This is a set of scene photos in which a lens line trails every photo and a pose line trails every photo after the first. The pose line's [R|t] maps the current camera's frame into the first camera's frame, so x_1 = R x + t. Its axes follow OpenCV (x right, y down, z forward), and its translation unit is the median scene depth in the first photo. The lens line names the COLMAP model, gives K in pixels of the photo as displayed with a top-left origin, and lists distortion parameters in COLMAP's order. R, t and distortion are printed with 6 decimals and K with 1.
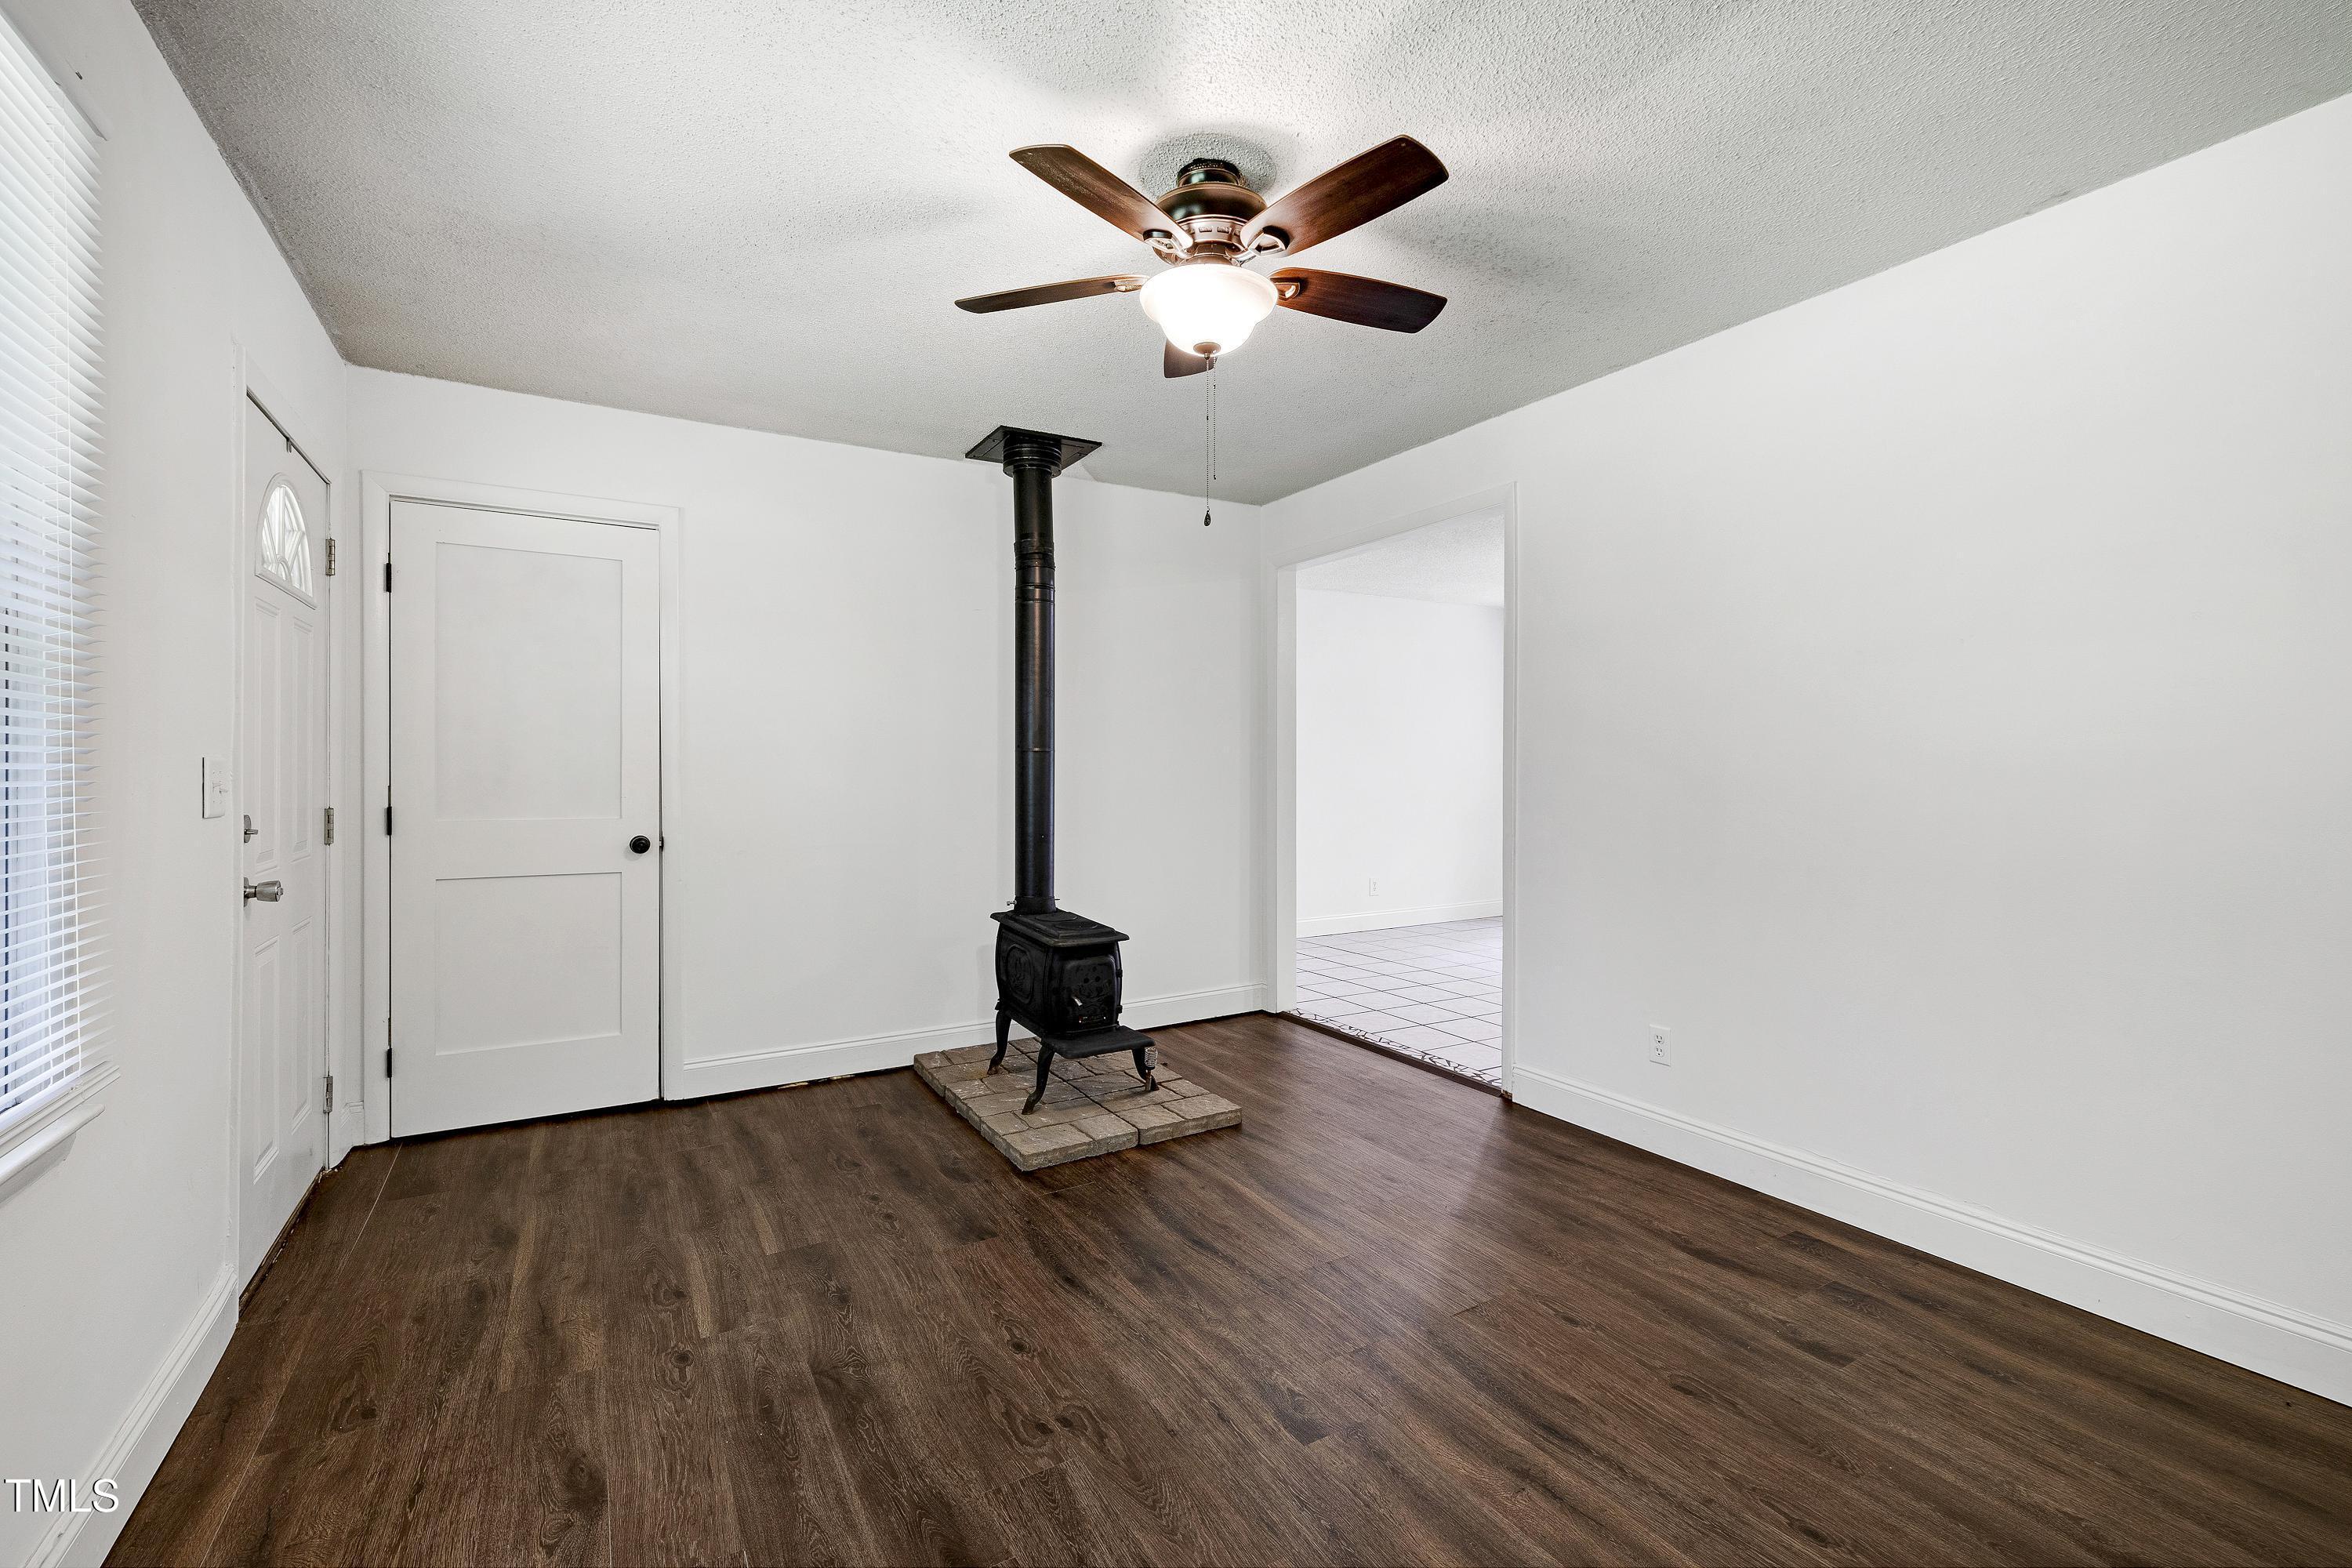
lens RADIAL K [[1006.3, 0, 1156.5], [0, 1006.3, 784.3], [0, 0, 1]] dist [-0.000774, 0.000976]
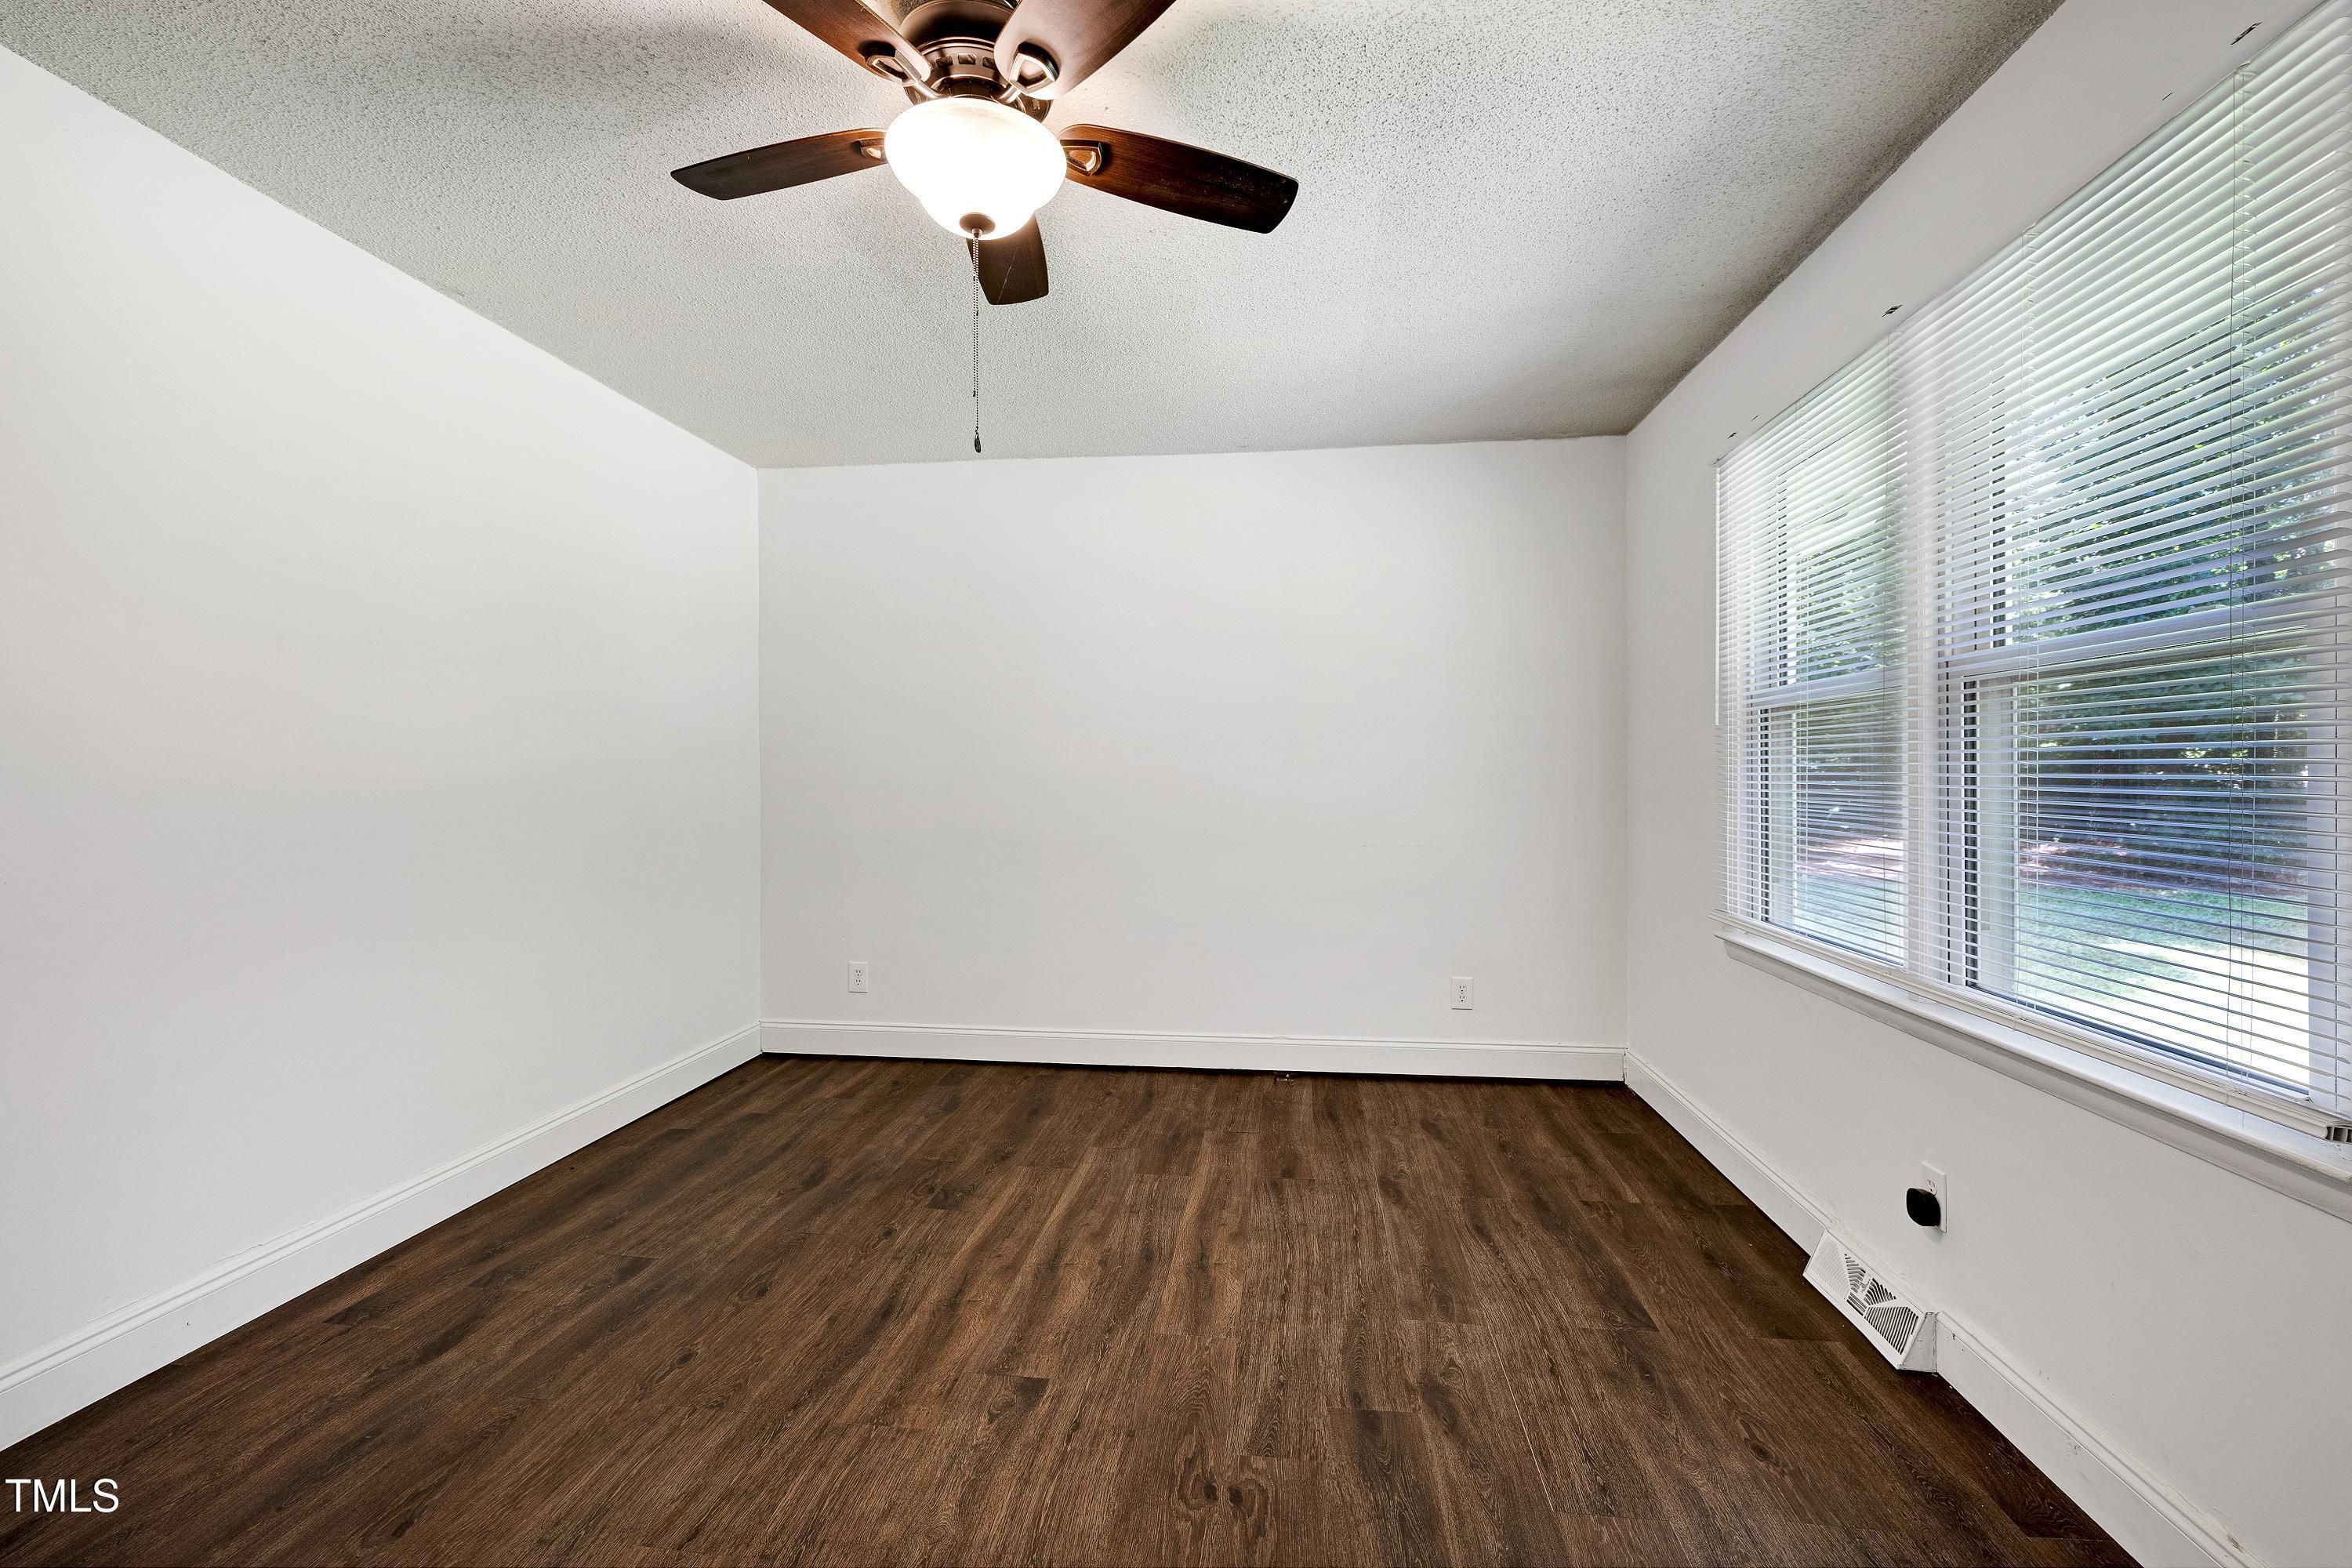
lens RADIAL K [[1006.3, 0, 1183.0], [0, 1006.3, 778.3], [0, 0, 1]] dist [-0.000774, 0.000976]
pose [[-0.808732, -0.003380, 0.588168, -0.480944], [0.010636, 0.999736, 0.020370, -0.018386], [-0.588082, 0.022730, -0.808482, 1.389247]]
